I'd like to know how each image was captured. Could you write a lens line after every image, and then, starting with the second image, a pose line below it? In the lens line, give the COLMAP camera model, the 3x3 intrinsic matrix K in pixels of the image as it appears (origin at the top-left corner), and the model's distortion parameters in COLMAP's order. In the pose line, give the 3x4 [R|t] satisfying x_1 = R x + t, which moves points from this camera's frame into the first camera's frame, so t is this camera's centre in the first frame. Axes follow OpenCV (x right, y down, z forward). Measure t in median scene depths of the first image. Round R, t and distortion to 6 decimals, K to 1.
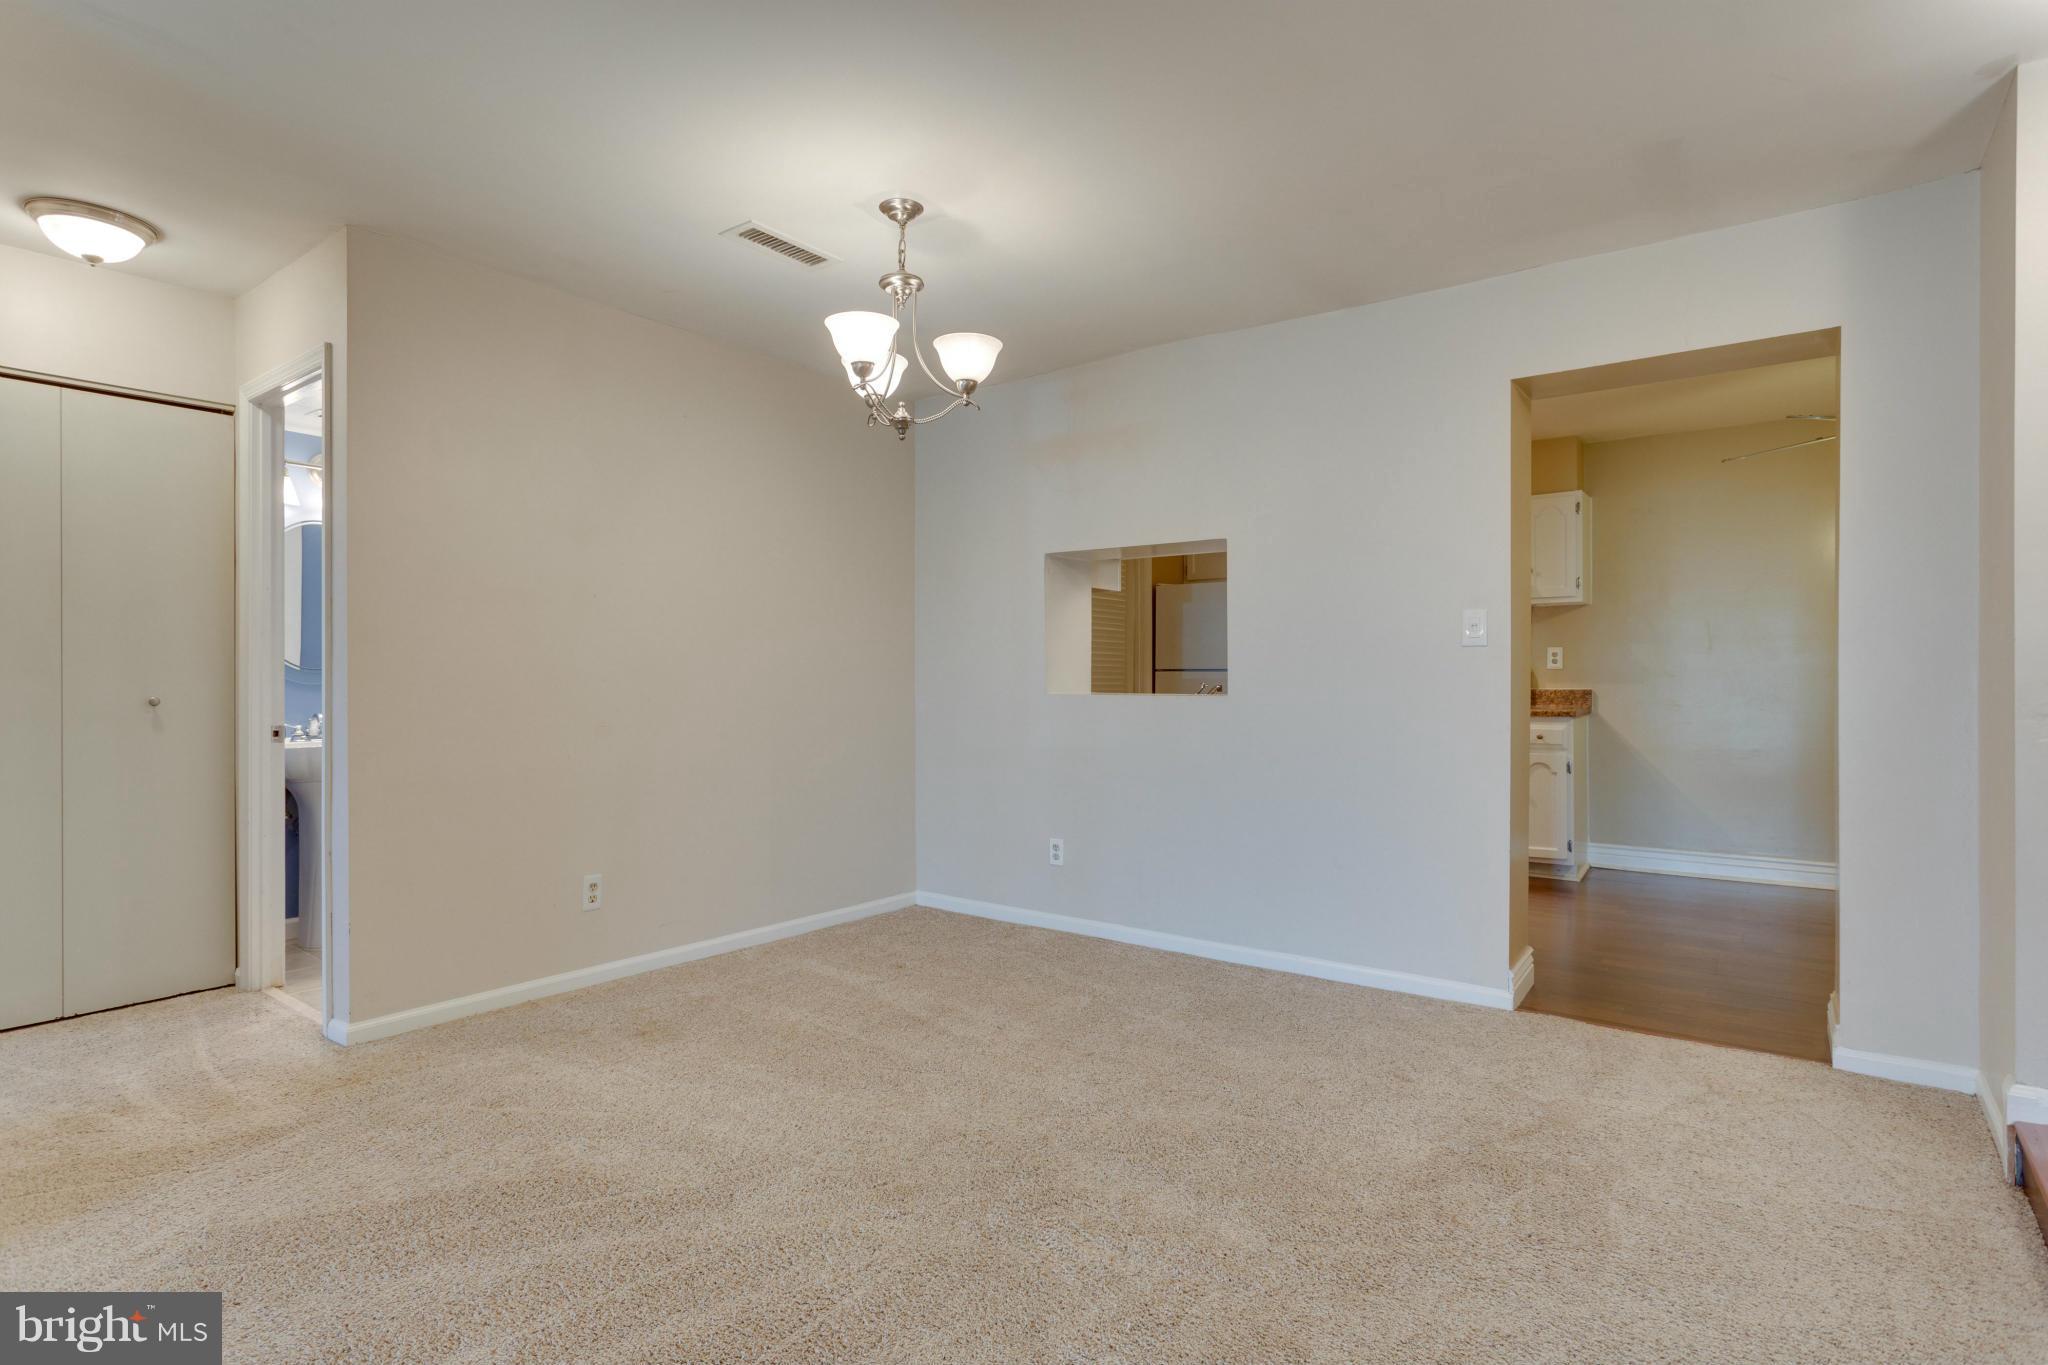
lens RADIAL K [[1035.8, 0, 1027.0], [0, 1035.8, 673.8], [0, 0, 1]] dist [-0.001657, -0.000053]
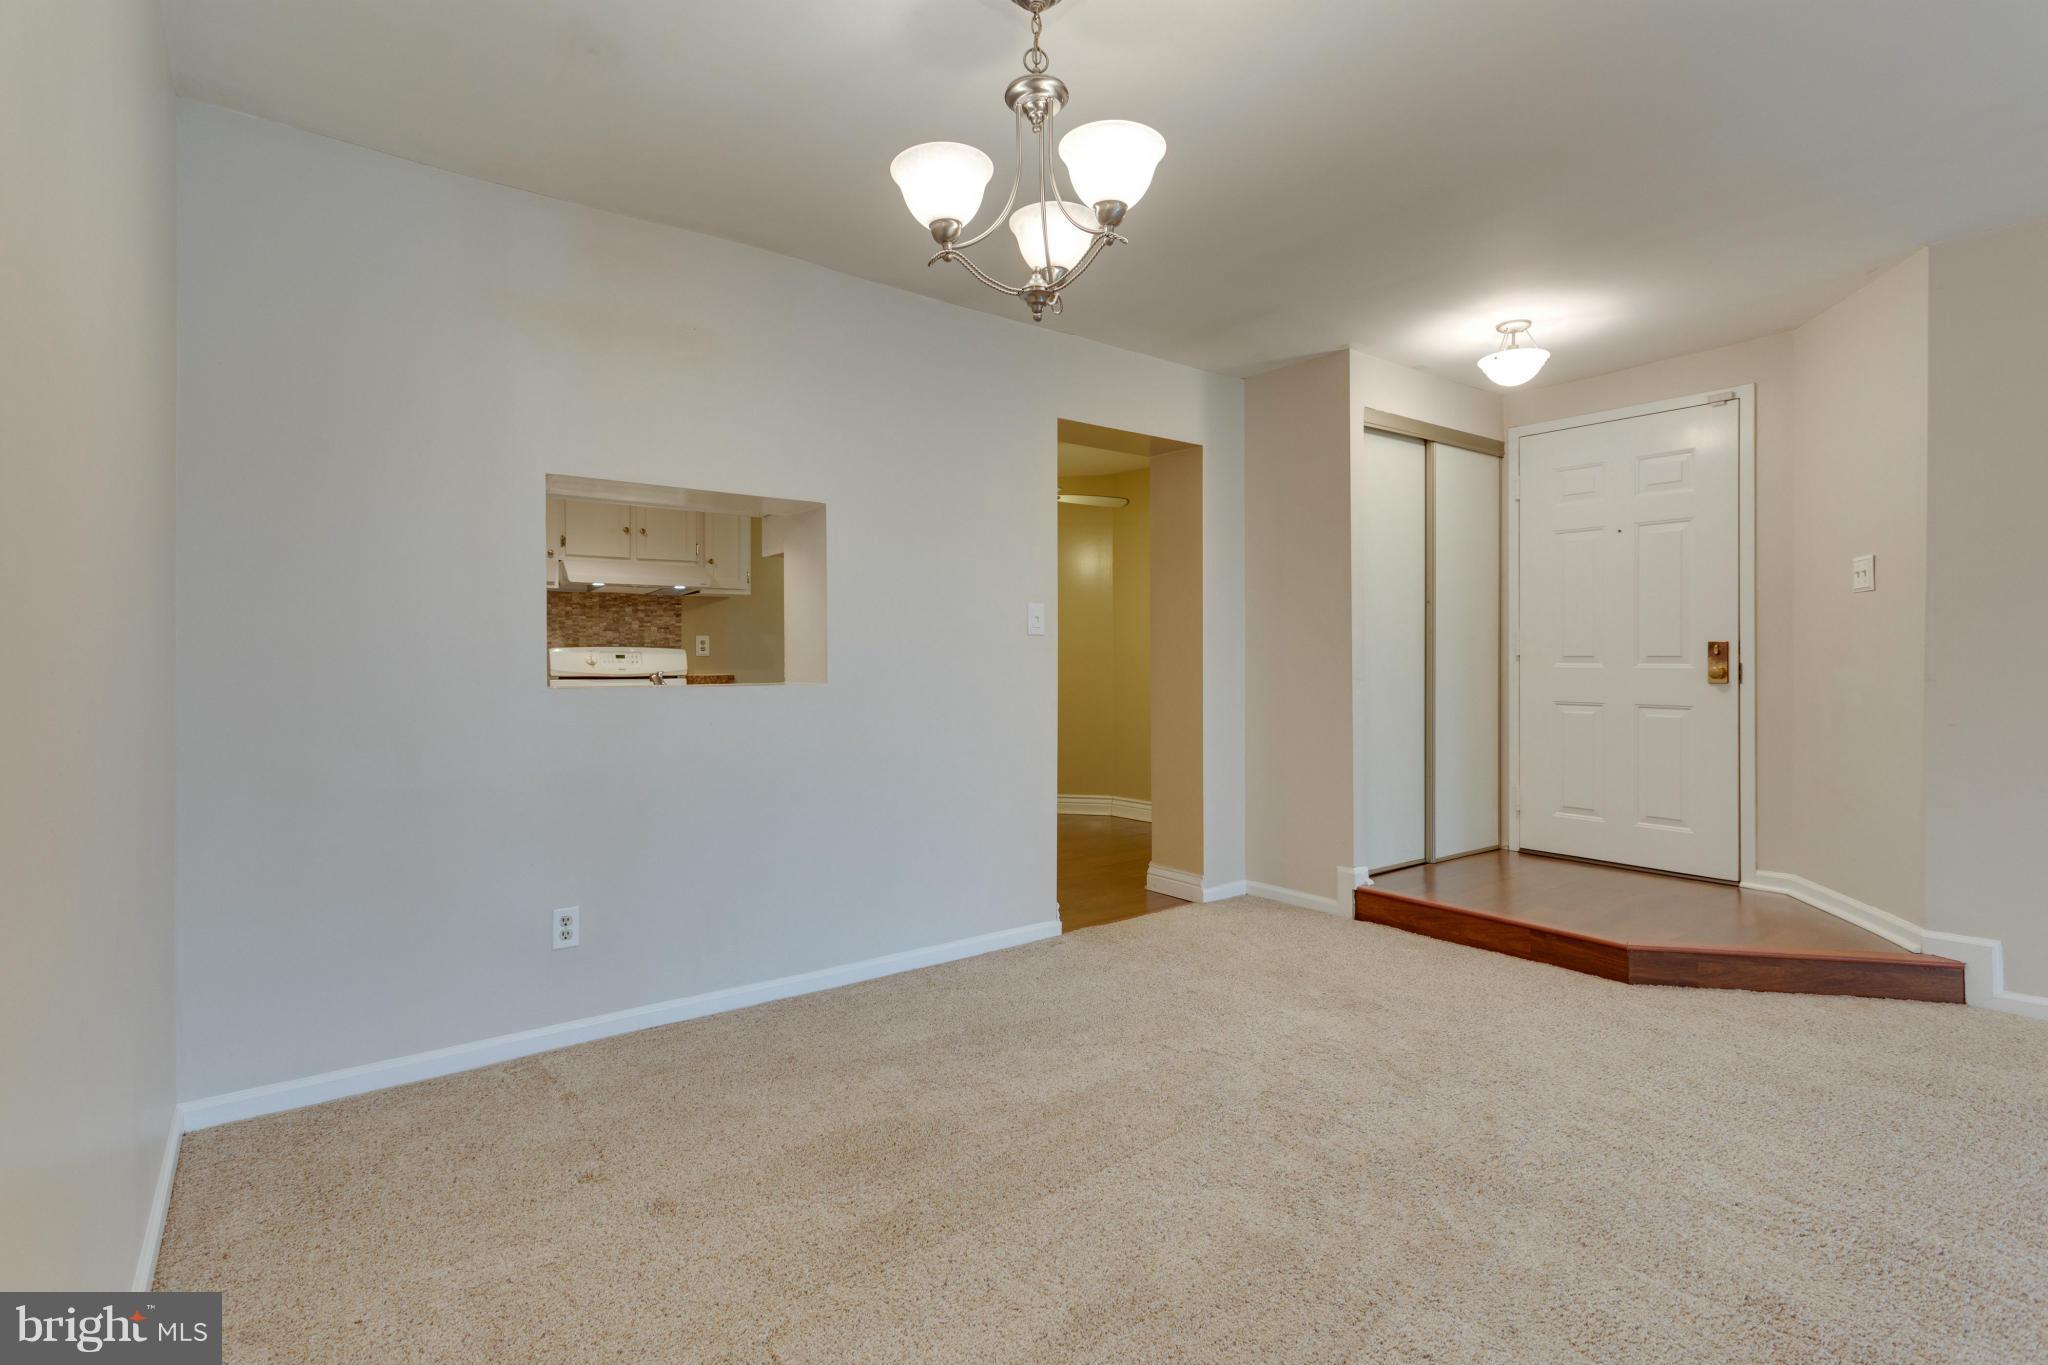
lens RADIAL K [[979.4, 0, 1022.5], [0, 979.4, 642.4], [0, 0, 1]] dist [0.000282, 0.000195]
pose [[0.270599, 0.018550, 0.962513, -0.411883], [0.002843, 0.999795, -0.020068, 0.002687], [-0.962688, 0.008167, 0.270491, 0.453646]]
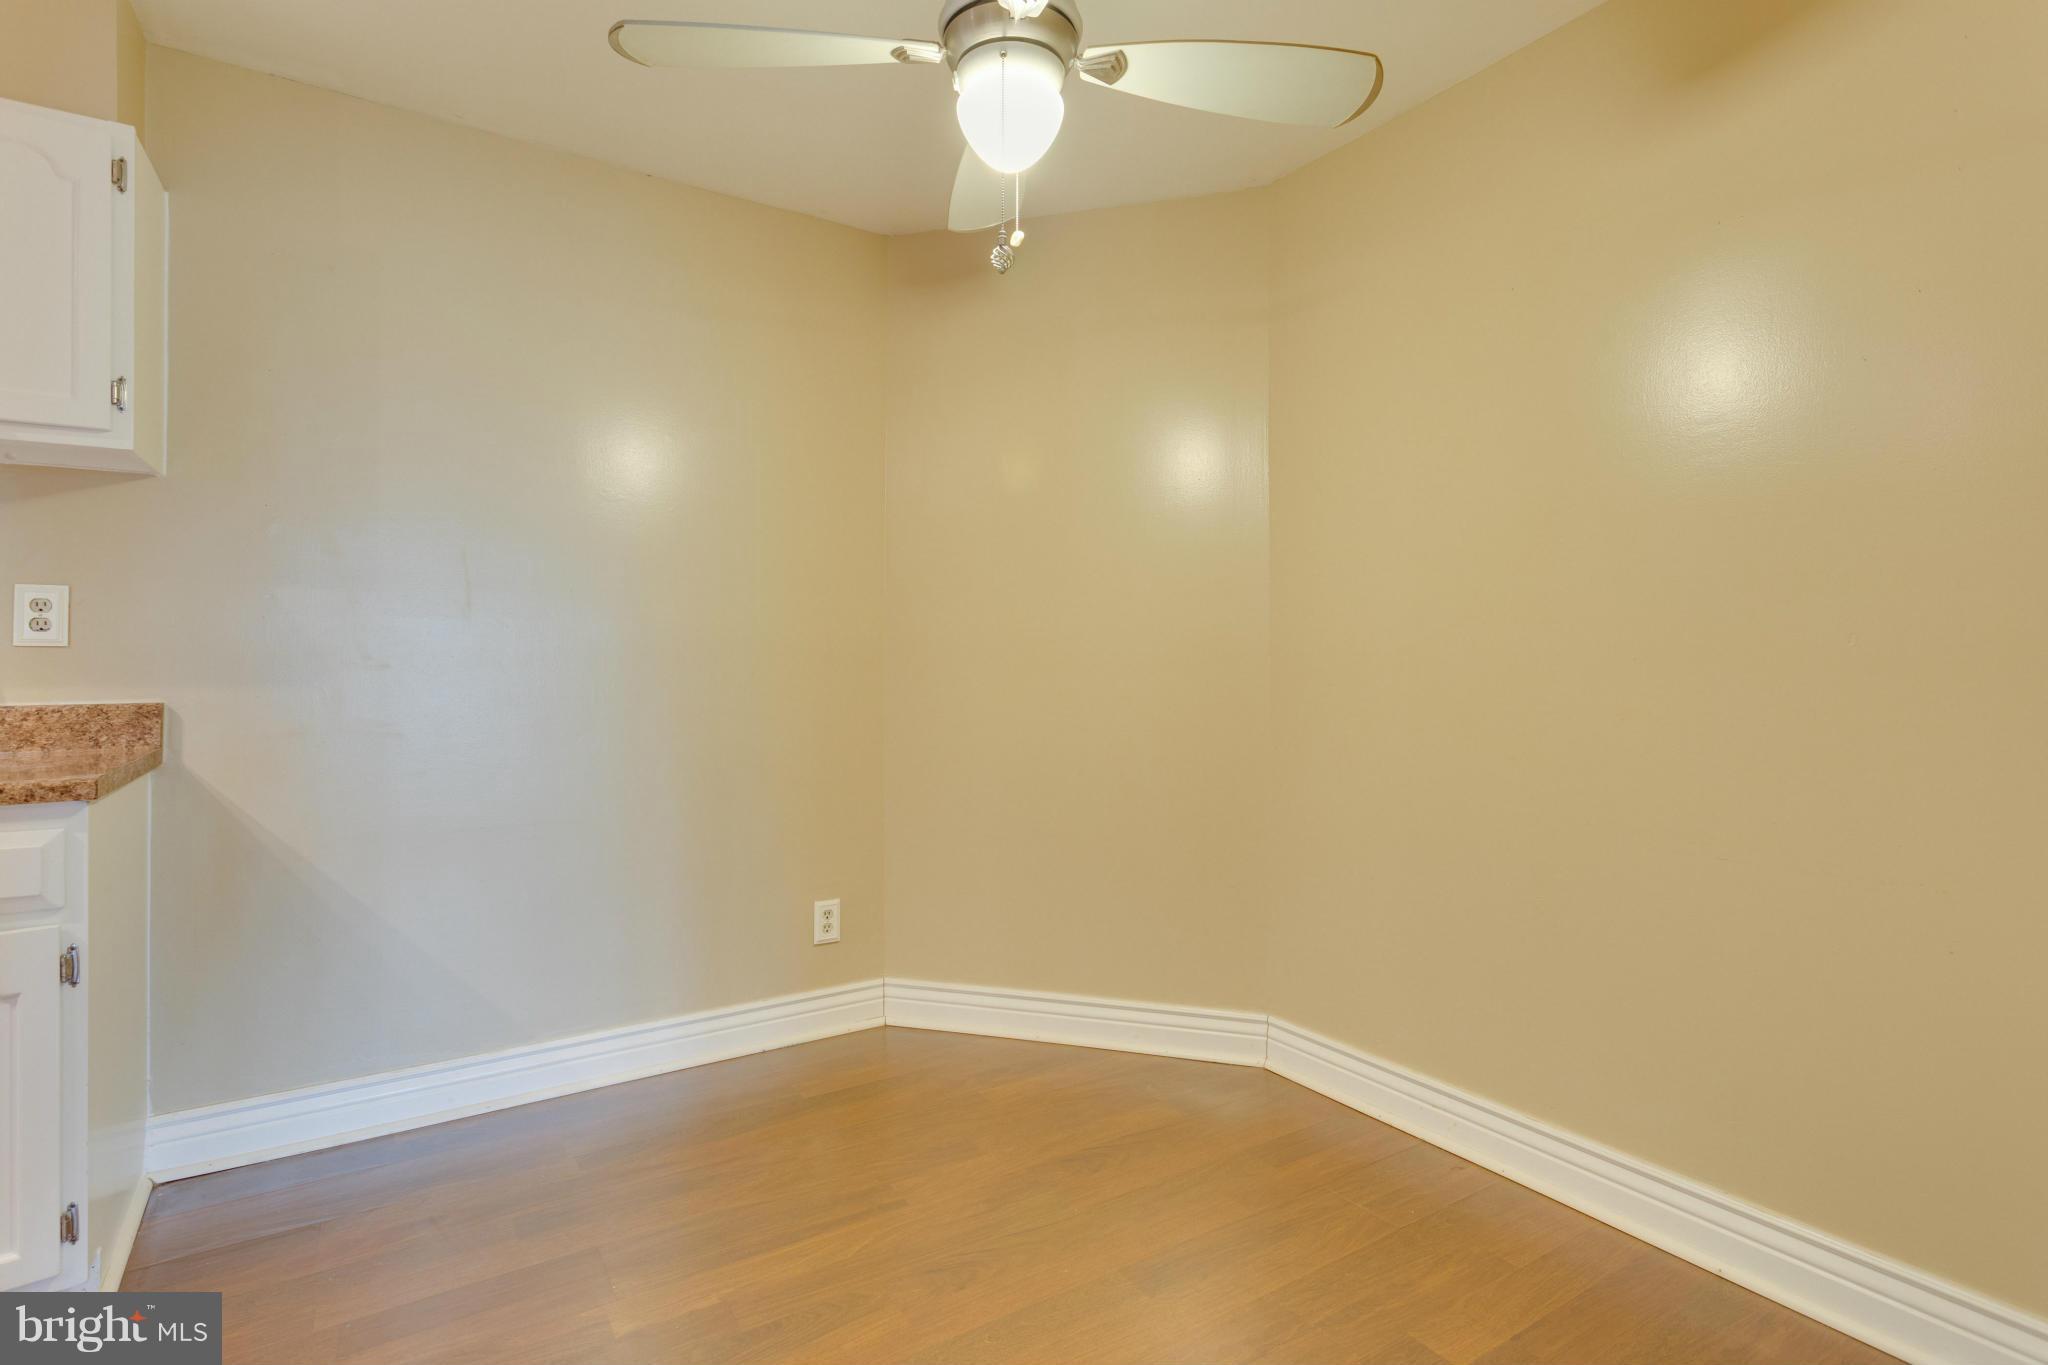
lens RADIAL K [[963.7, 0, 1025.1], [0, 963.7, 657.8], [0, 0, 1]] dist [-0.000960, -0.000243]
pose [[0.341540, 0.008924, 0.939825, 0.351492], [-0.003514, 0.999960, -0.008218, 0.000726], [-0.939861, -0.000496, 0.341558, 0.636999]]
